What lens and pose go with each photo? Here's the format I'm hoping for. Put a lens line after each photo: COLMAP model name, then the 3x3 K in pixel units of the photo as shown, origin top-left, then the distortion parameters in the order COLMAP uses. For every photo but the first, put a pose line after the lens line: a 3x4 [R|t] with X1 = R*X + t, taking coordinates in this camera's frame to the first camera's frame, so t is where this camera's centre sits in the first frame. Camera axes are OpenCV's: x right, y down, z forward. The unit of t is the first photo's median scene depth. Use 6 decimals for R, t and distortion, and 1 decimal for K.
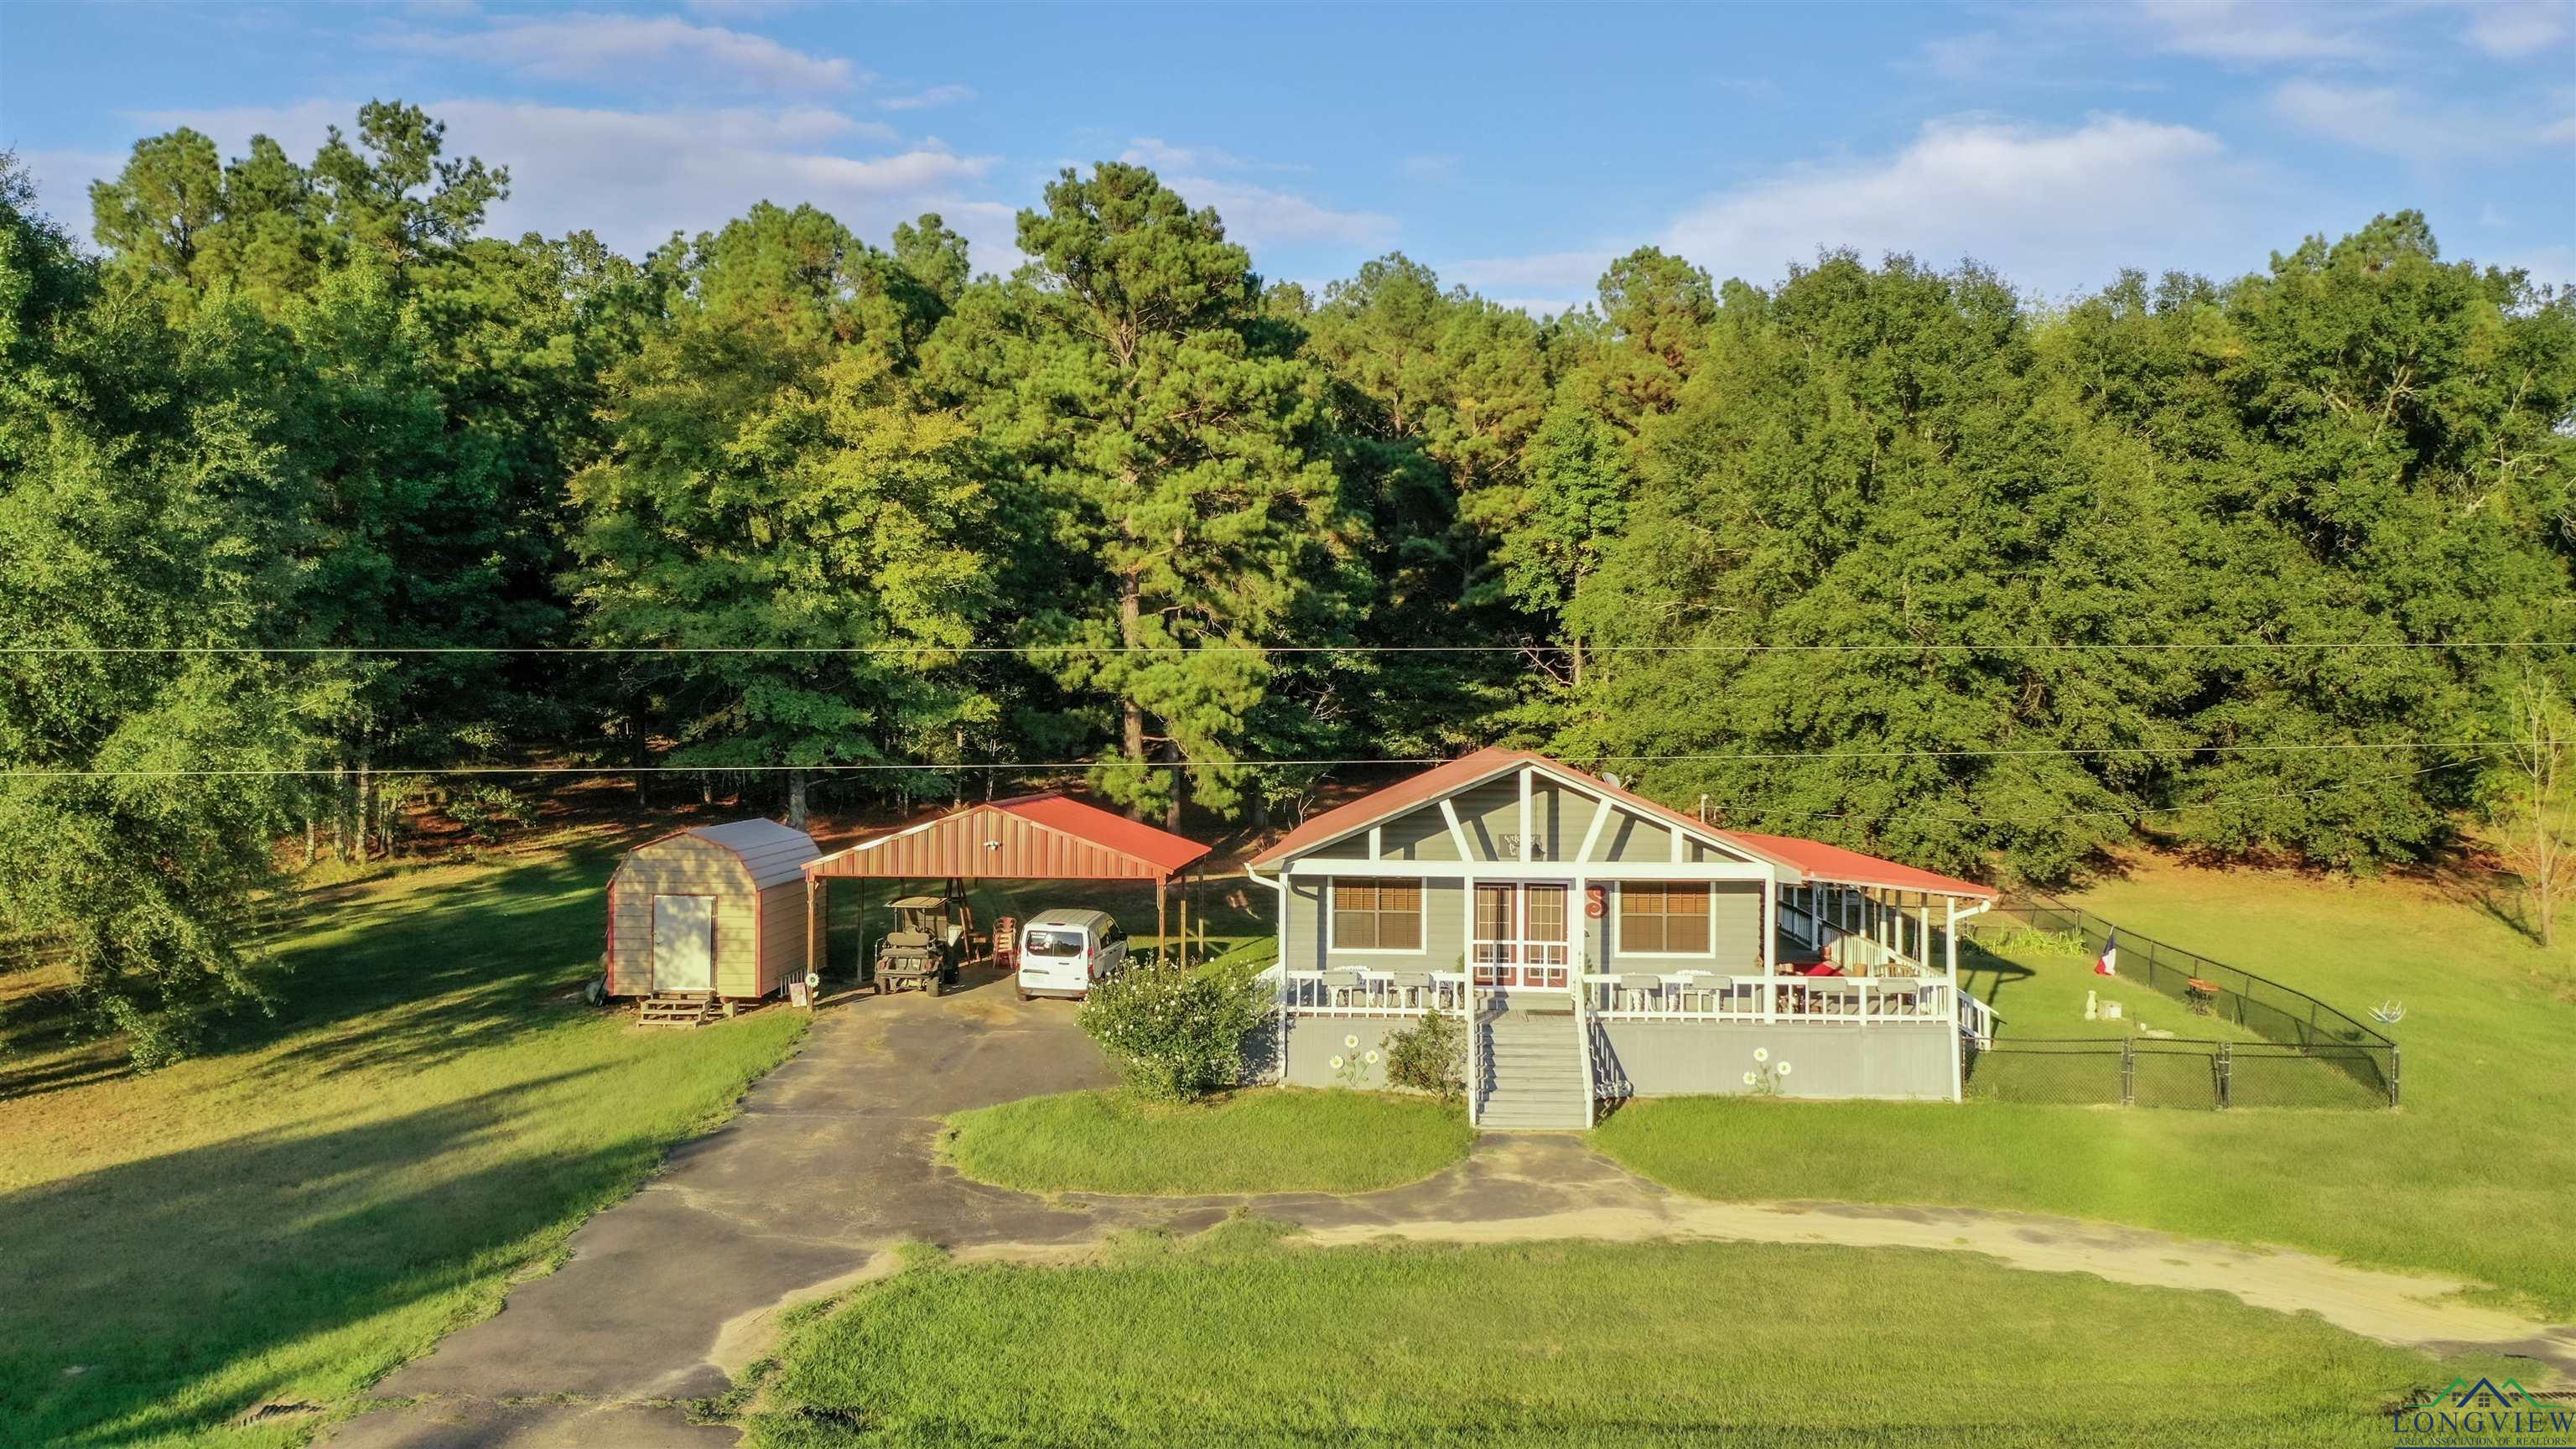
lens RADIAL K [[2063.6, 0, 1288.0], [0, 2063.6, 724.5], [0, 0, 1]] dist [-0.005094, -0.006715]
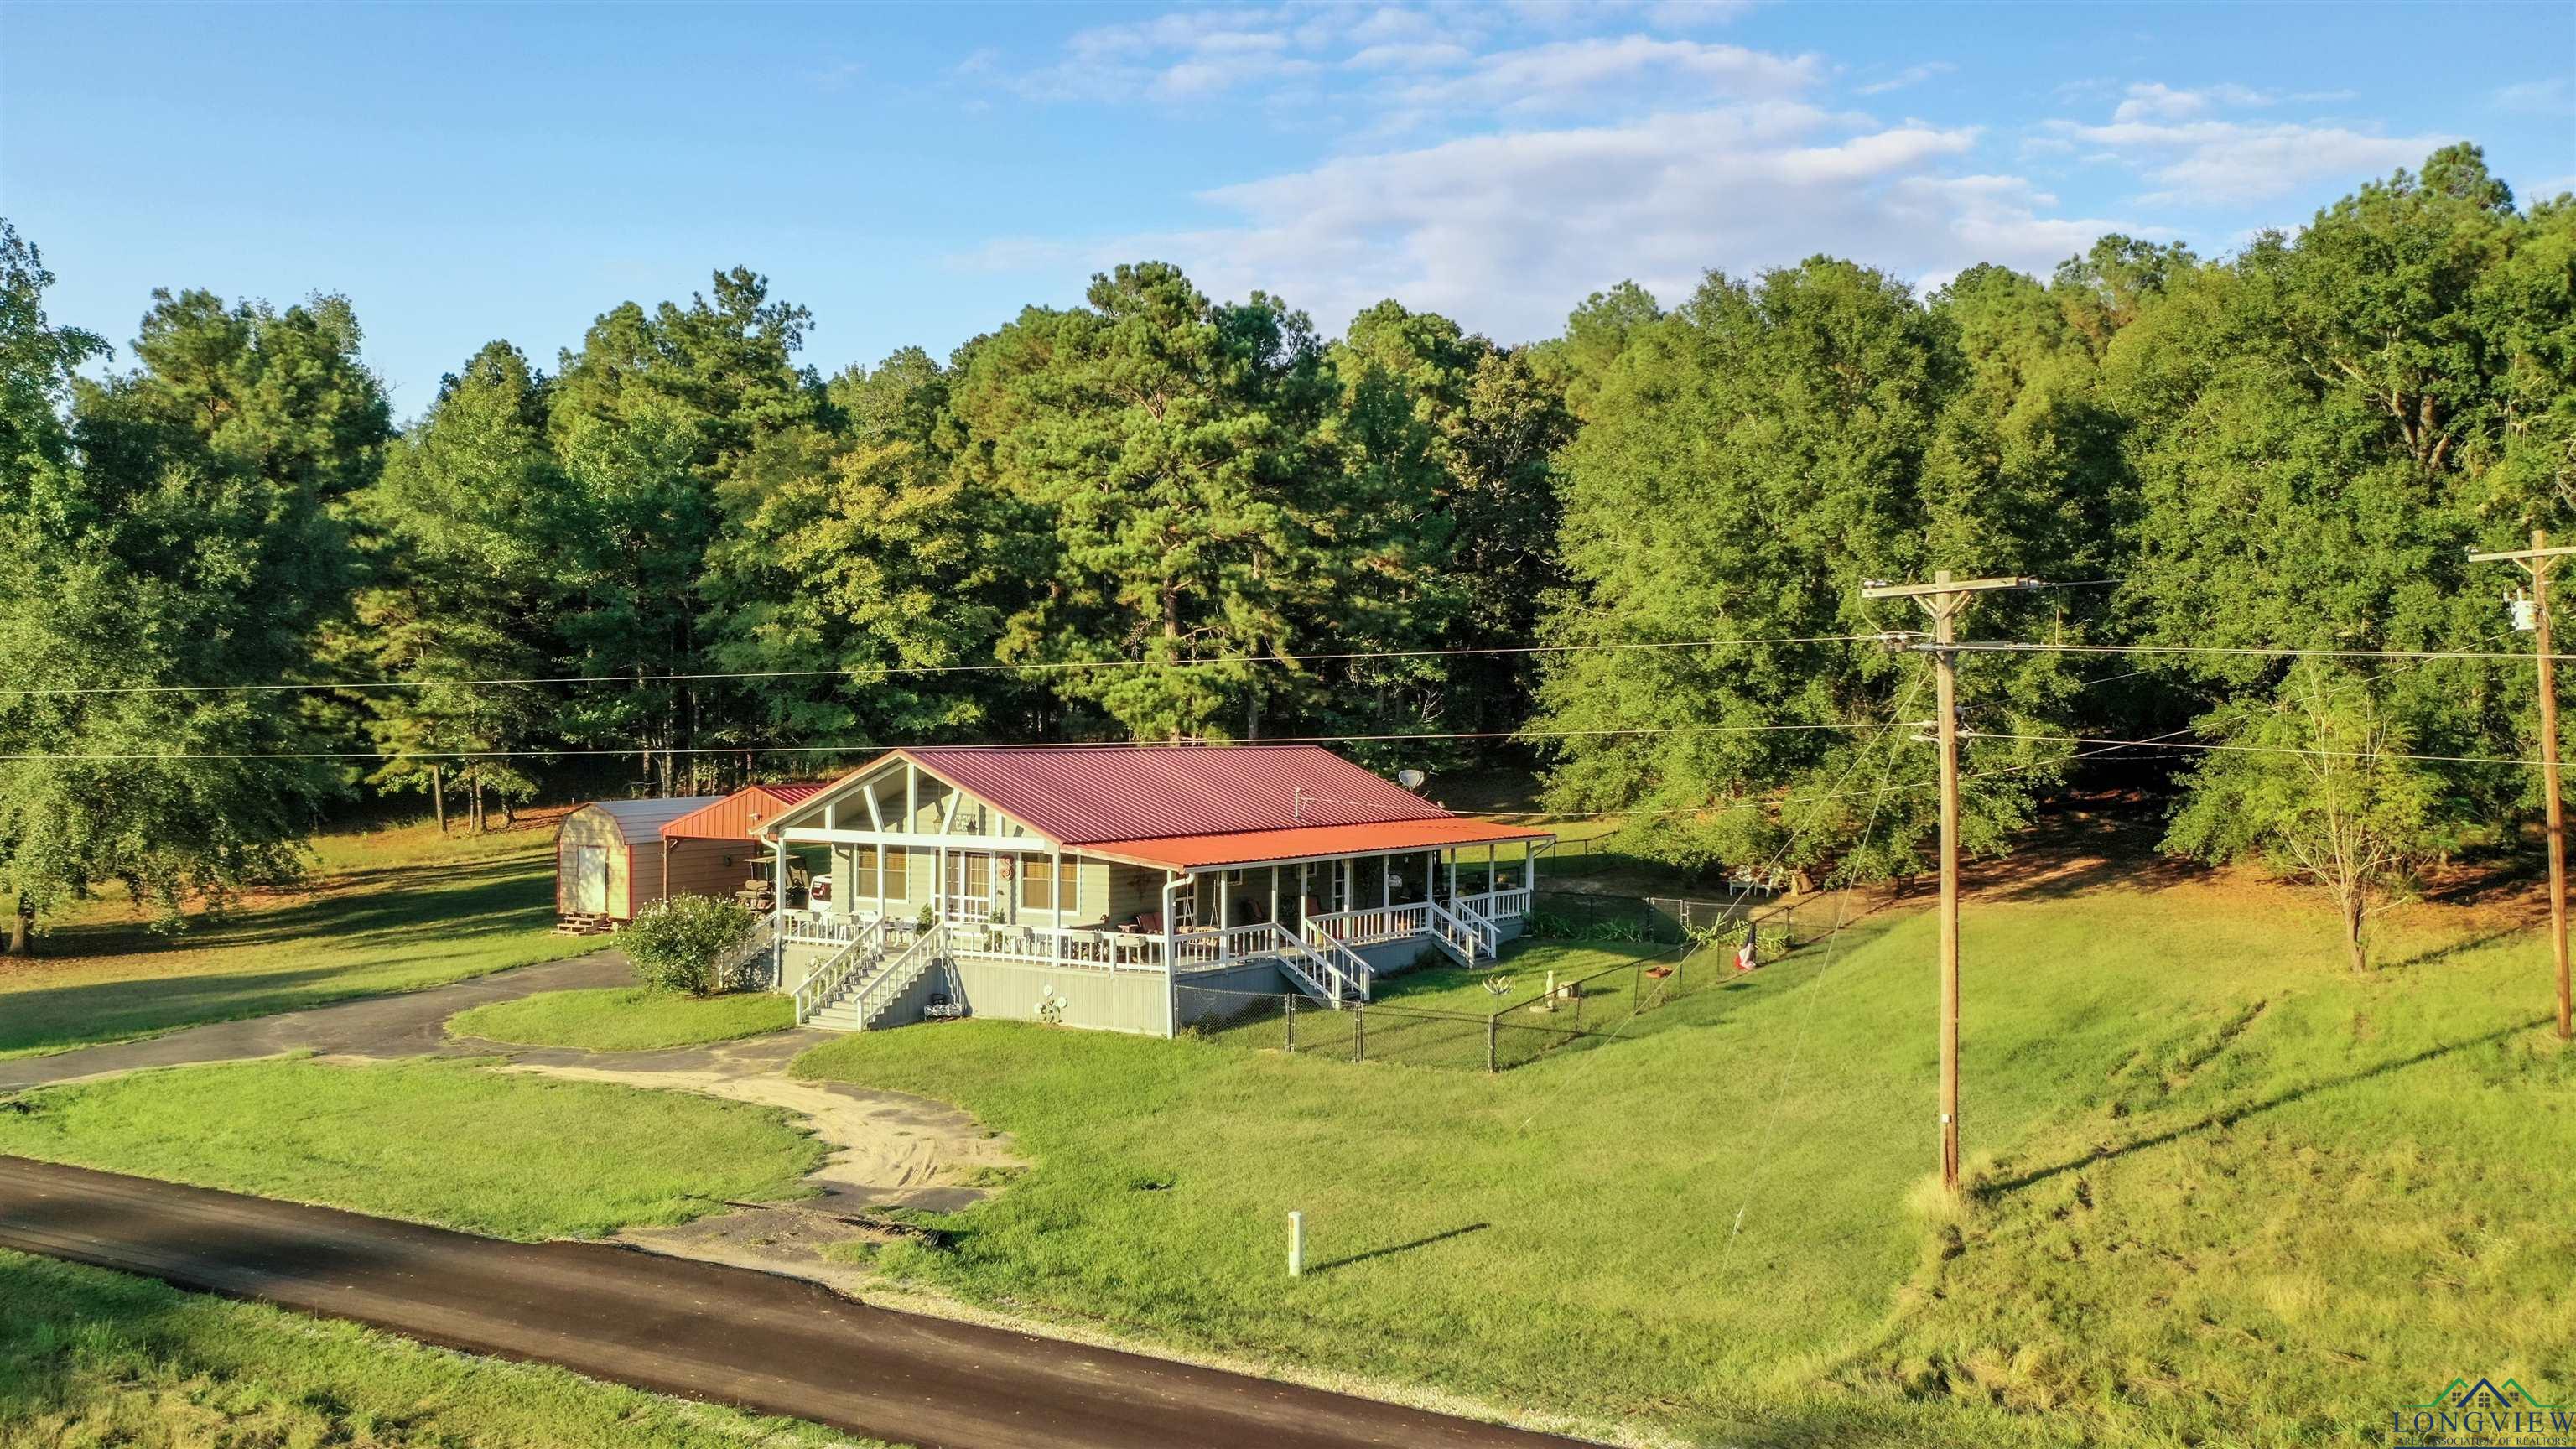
lens RADIAL K [[2083.8, 0, 1246.0], [0, 2083.8, 714.9], [0, 0, 1]] dist [-0.053005, -0.000556]
pose [[0.872929, -0.003604, -0.487833, 0.901300], [0.002166, 0.999991, -0.003513, -0.003698], [0.487842, 0.002010, 0.872930, -0.051622]]
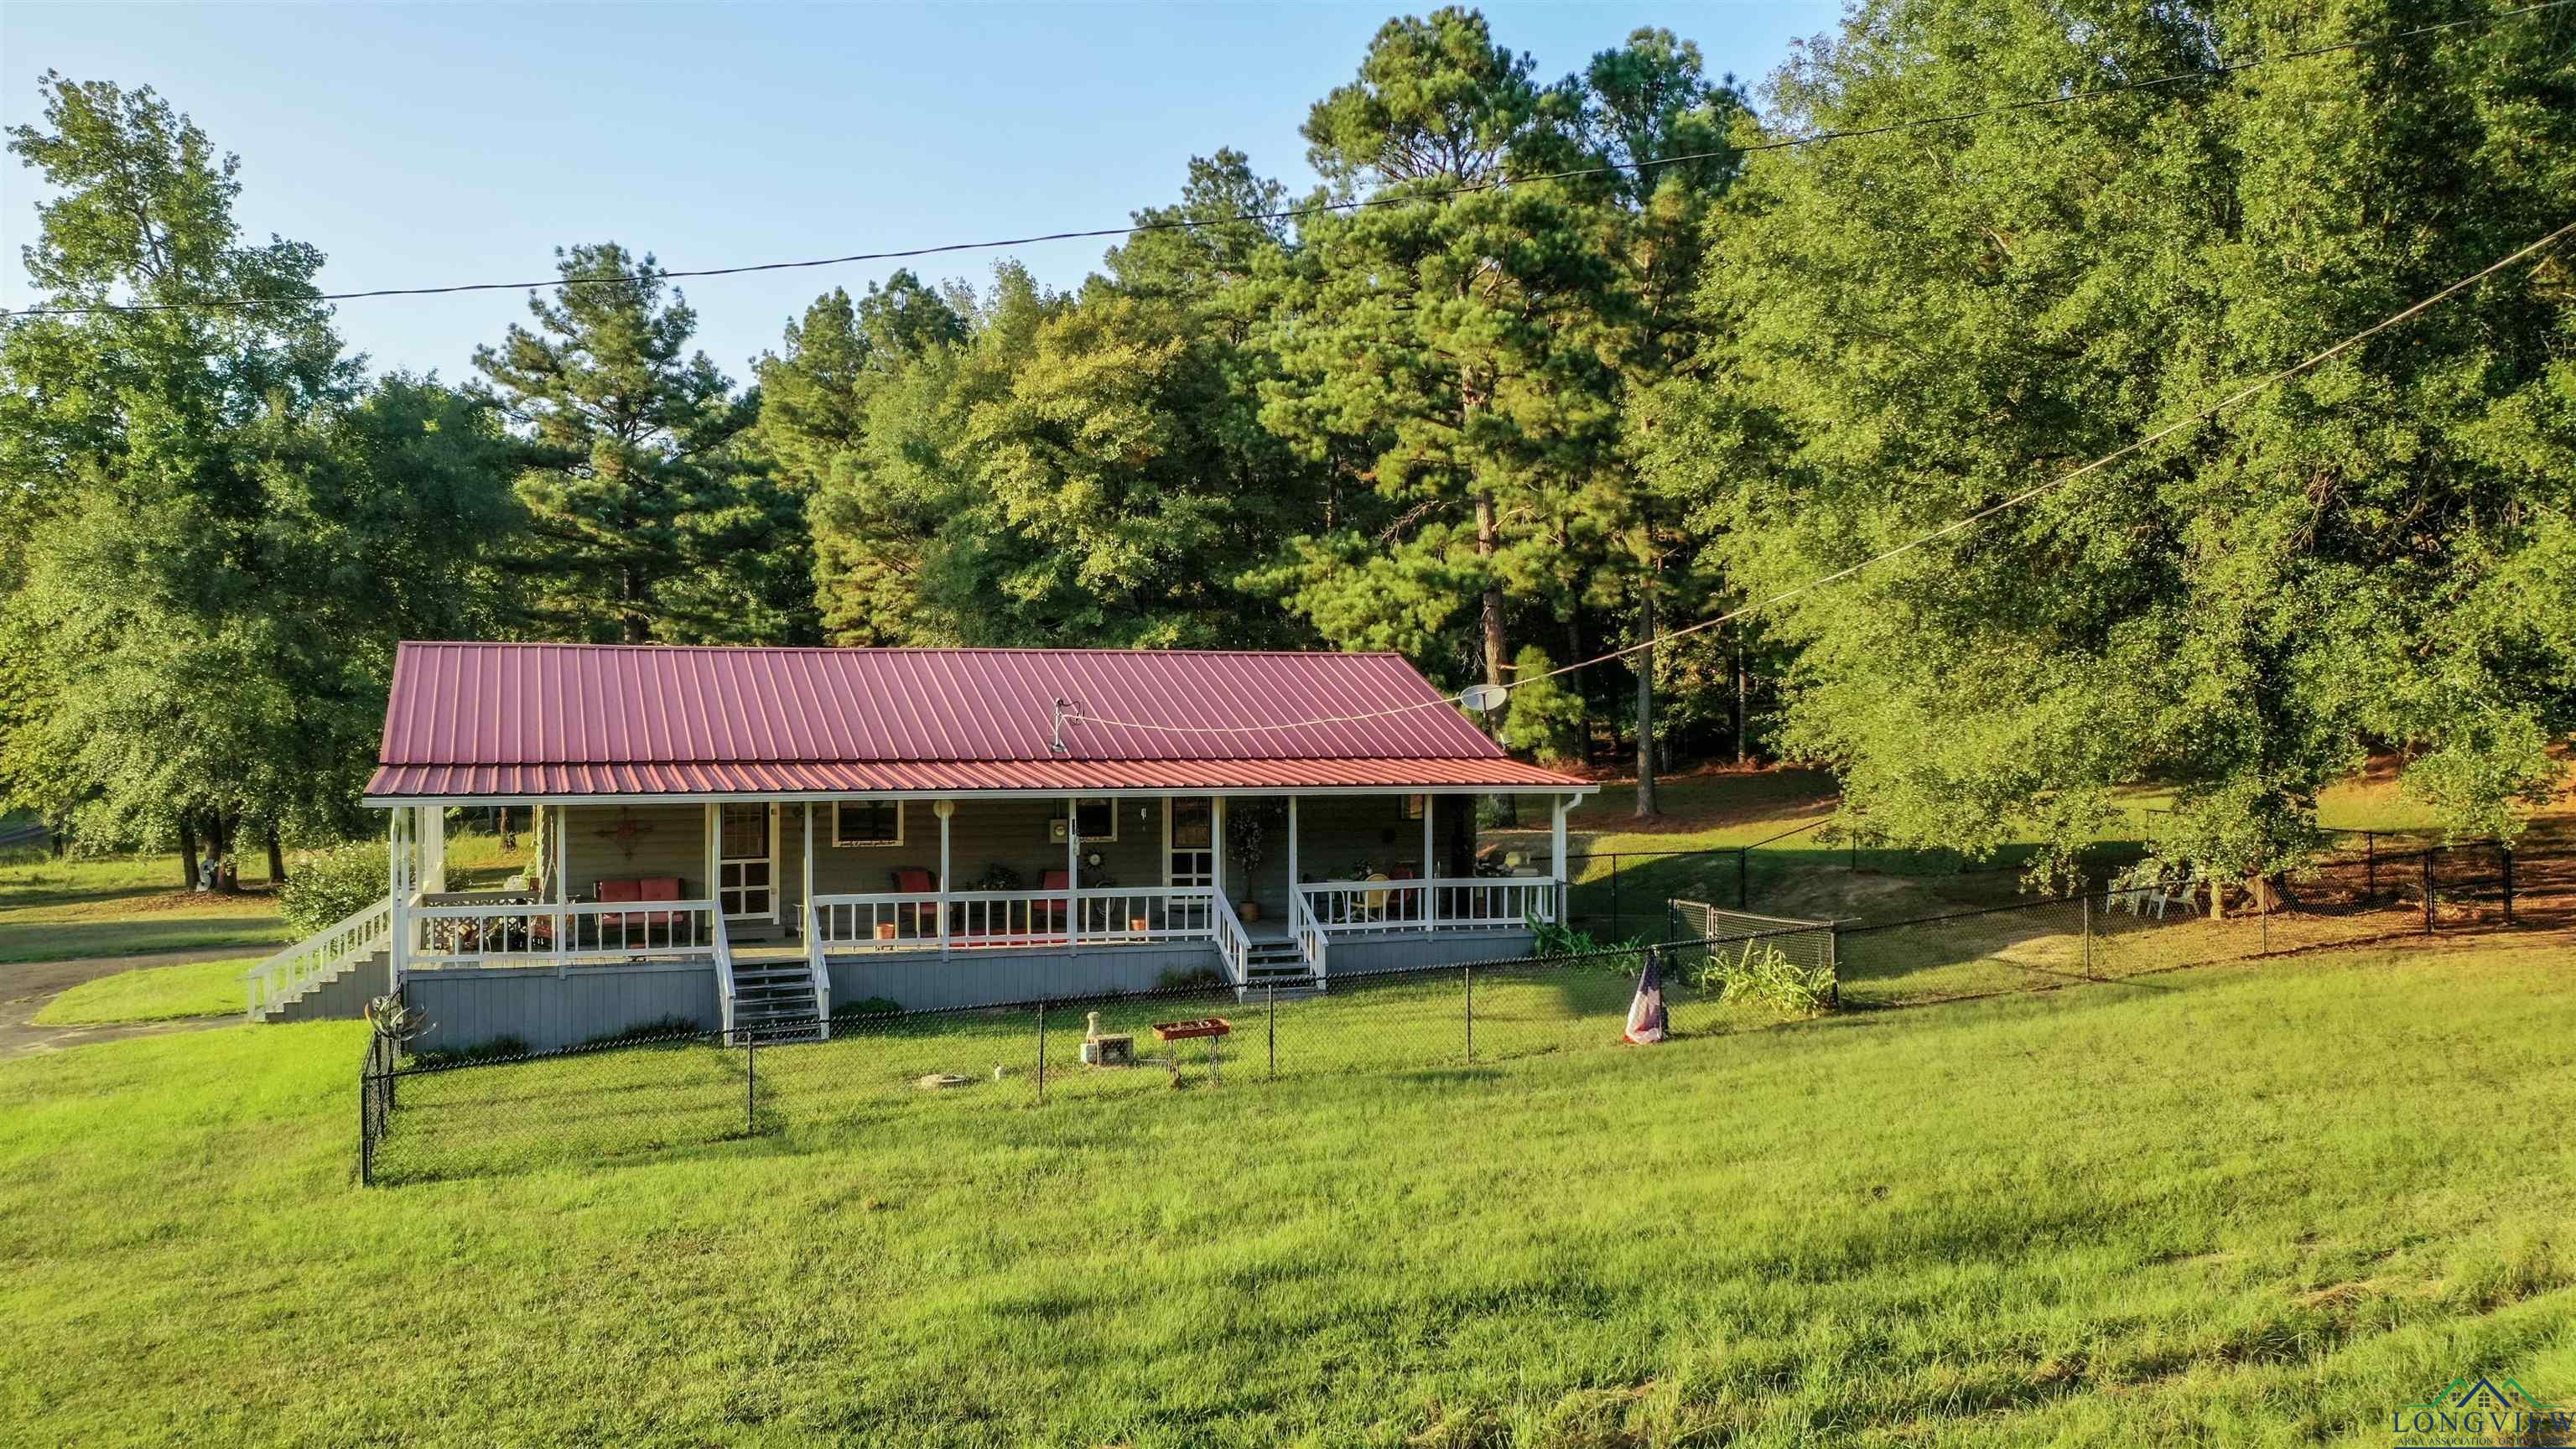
lens RADIAL K [[2083.8, 0, 1246.0], [0, 2083.8, 714.9], [0, 0, 1]] dist [-0.053005, -0.000556]
pose [[0.439012, -0.013953, -0.898373, 1.085499], [0.011203, 0.999887, -0.010055, 0.056339], [0.898411, -0.005650, 0.439119, 0.860073]]
